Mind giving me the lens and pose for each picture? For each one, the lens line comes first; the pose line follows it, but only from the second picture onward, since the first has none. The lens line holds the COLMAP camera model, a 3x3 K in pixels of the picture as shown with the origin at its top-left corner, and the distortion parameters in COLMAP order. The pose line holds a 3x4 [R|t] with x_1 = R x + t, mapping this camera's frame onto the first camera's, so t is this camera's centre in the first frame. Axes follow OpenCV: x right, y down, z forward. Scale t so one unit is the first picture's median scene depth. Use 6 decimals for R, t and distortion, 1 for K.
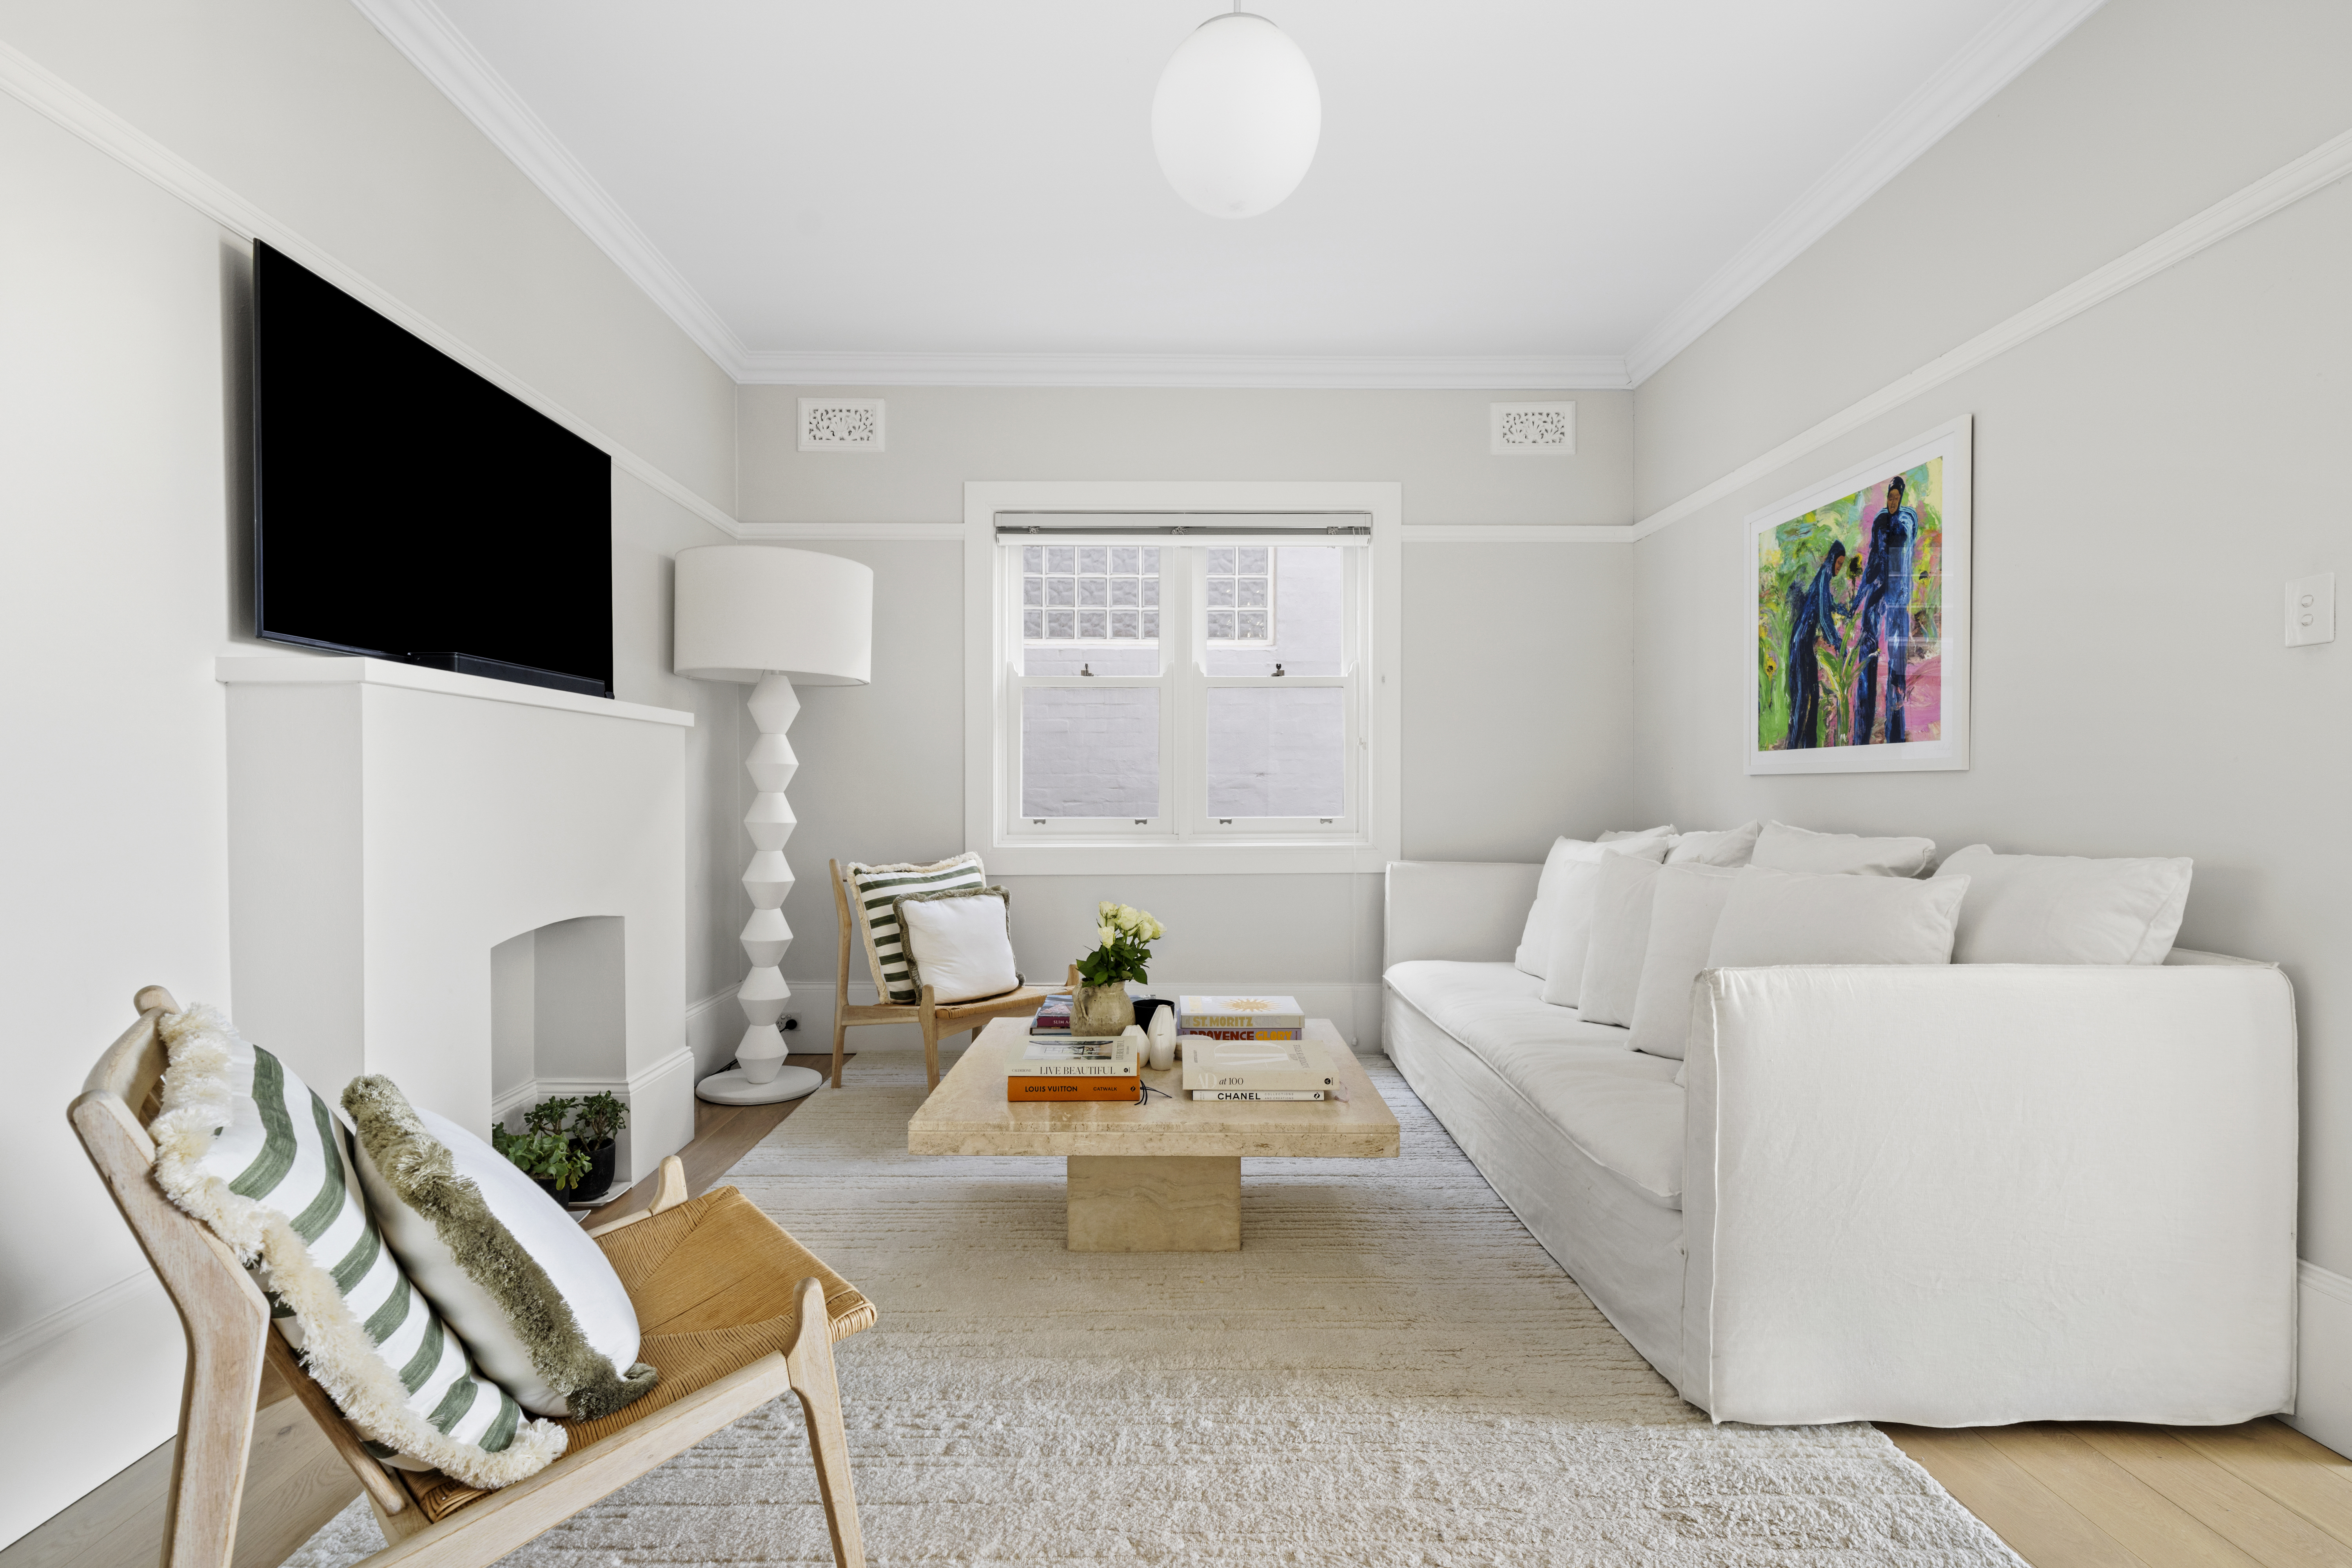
lens RADIAL K [[1078.4, 0, 1184.2], [0, 1078.4, 800.9], [0, 0, 1]] dist [0.000503, 0.000323]
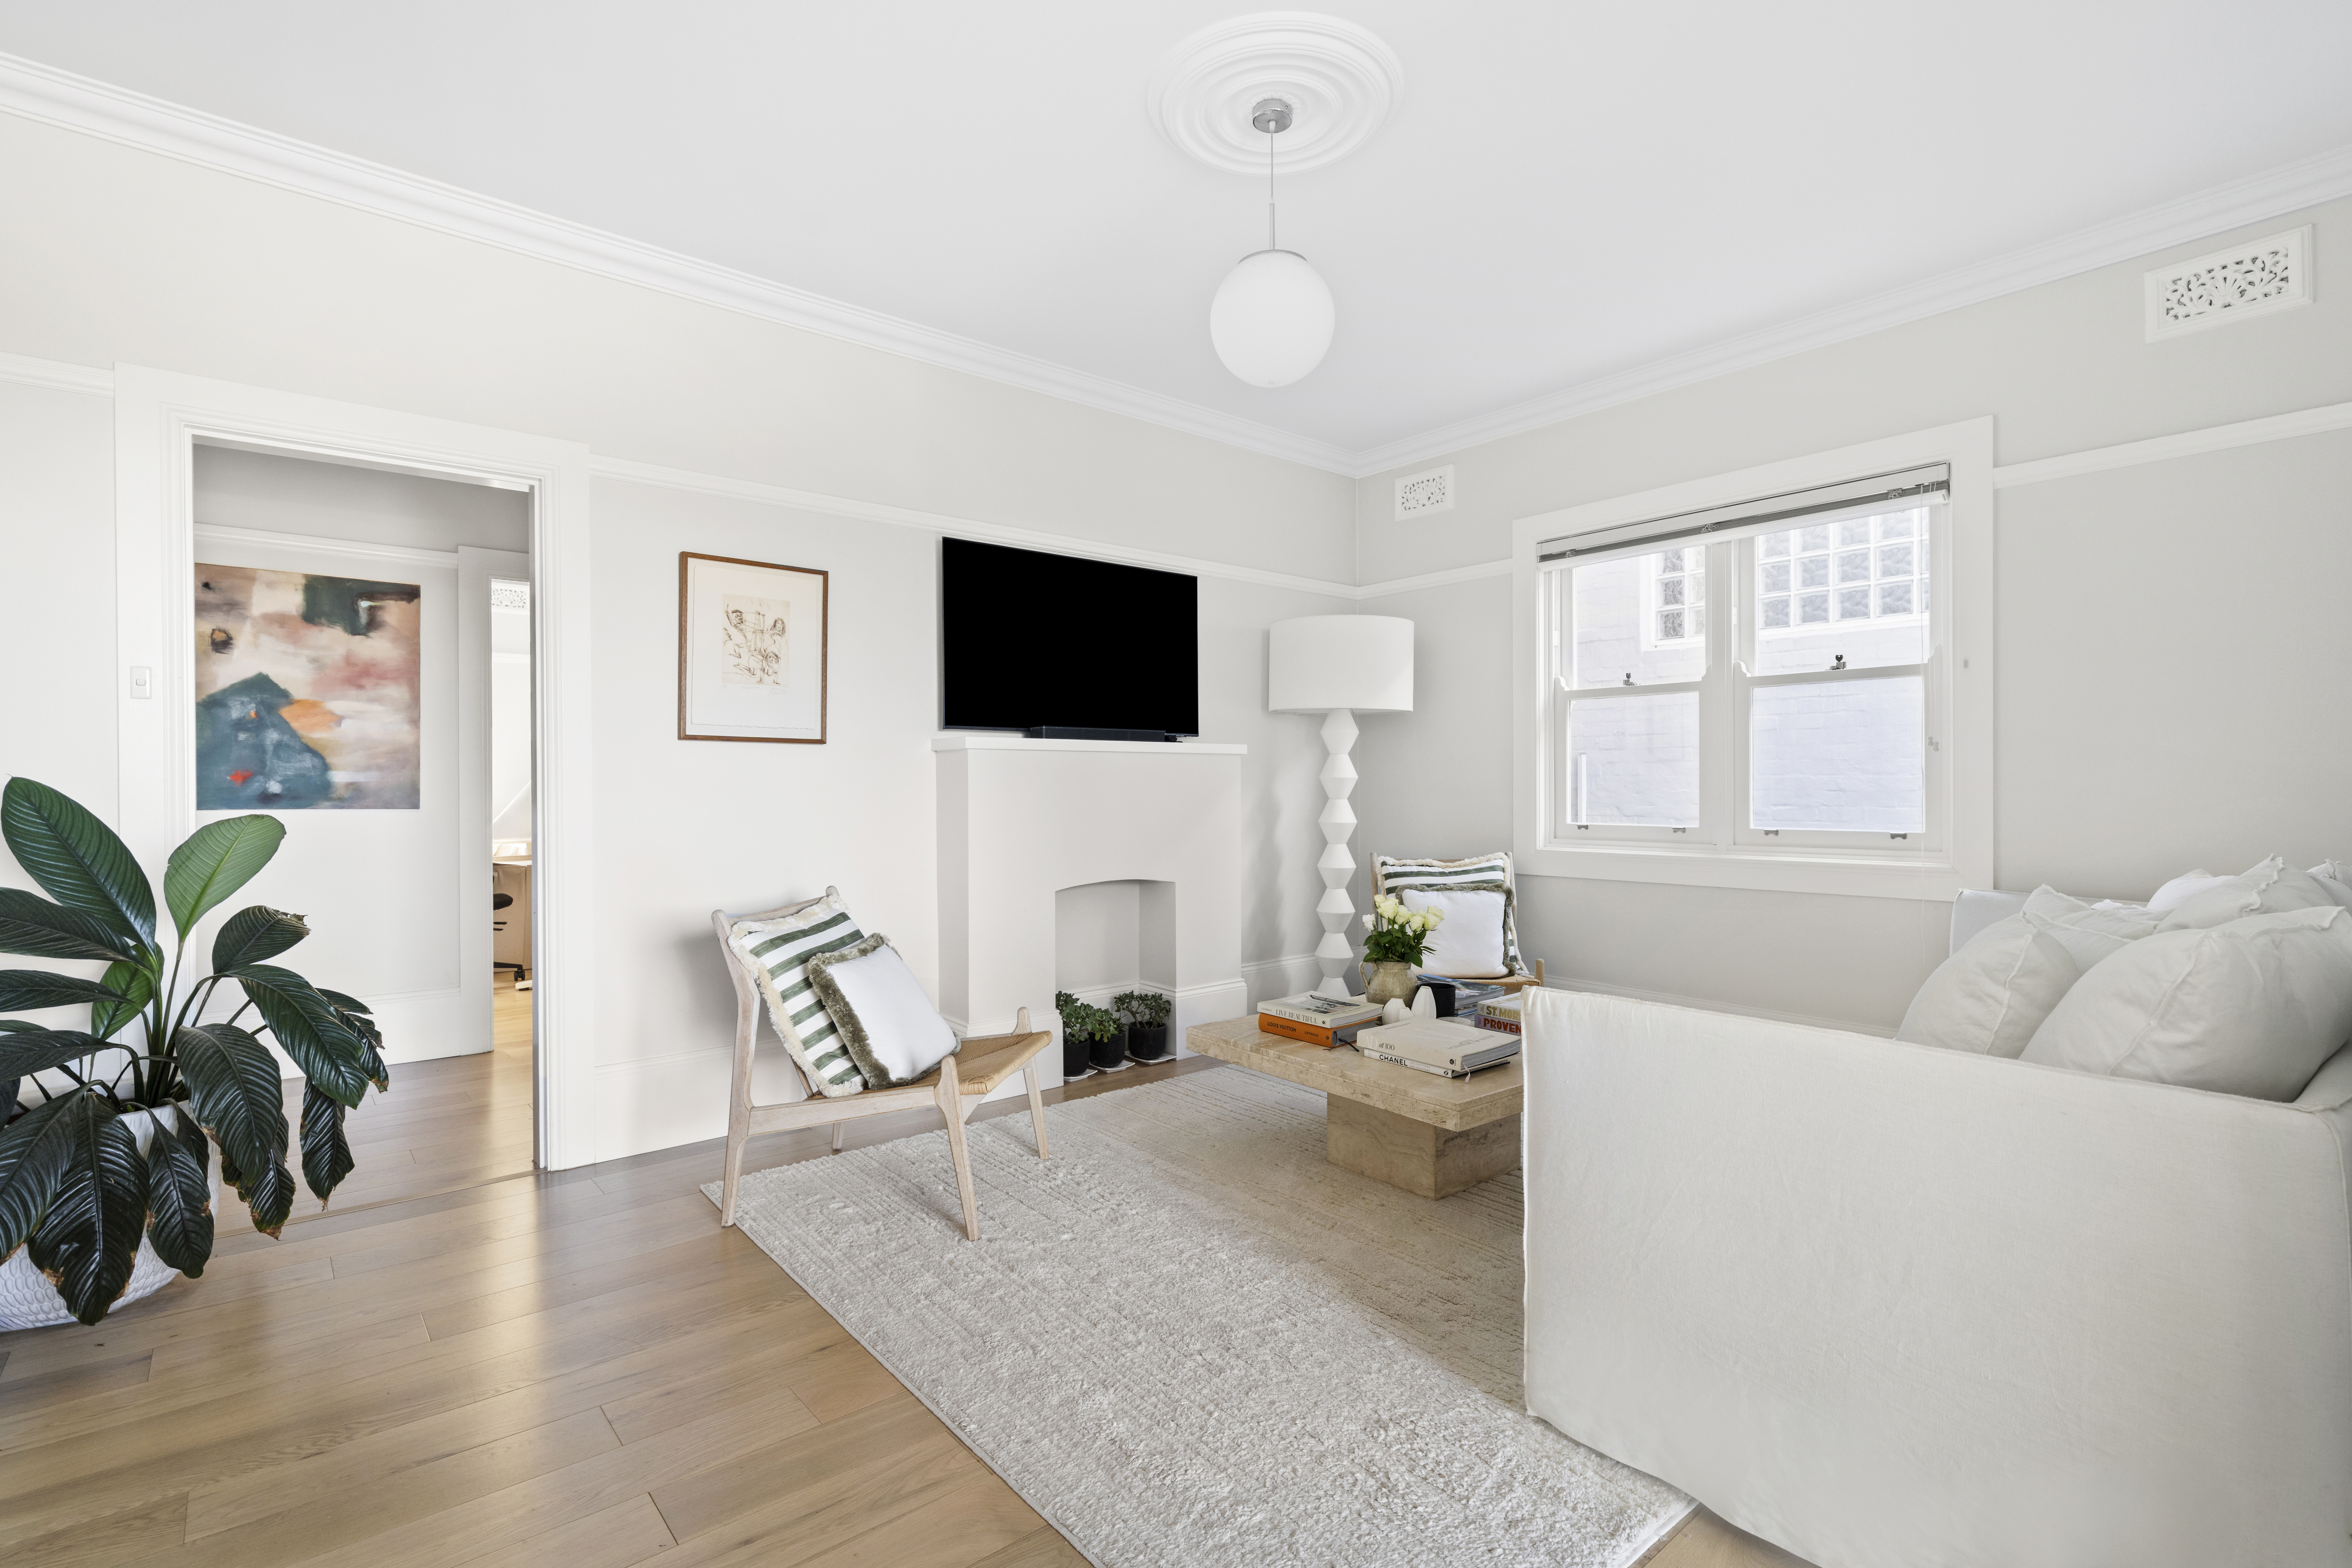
lens RADIAL K [[1127.3, 0, 1184.9], [0, 1127.3, 779.8], [0, 0, 1]] dist [-0.002765, -0.000391]
pose [[0.611314, -0.004497, -0.791376, 0.705021], [-0.004078, 0.999953, -0.008833, -0.022419], [0.791378, 0.008627, 0.611266, 0.029073]]
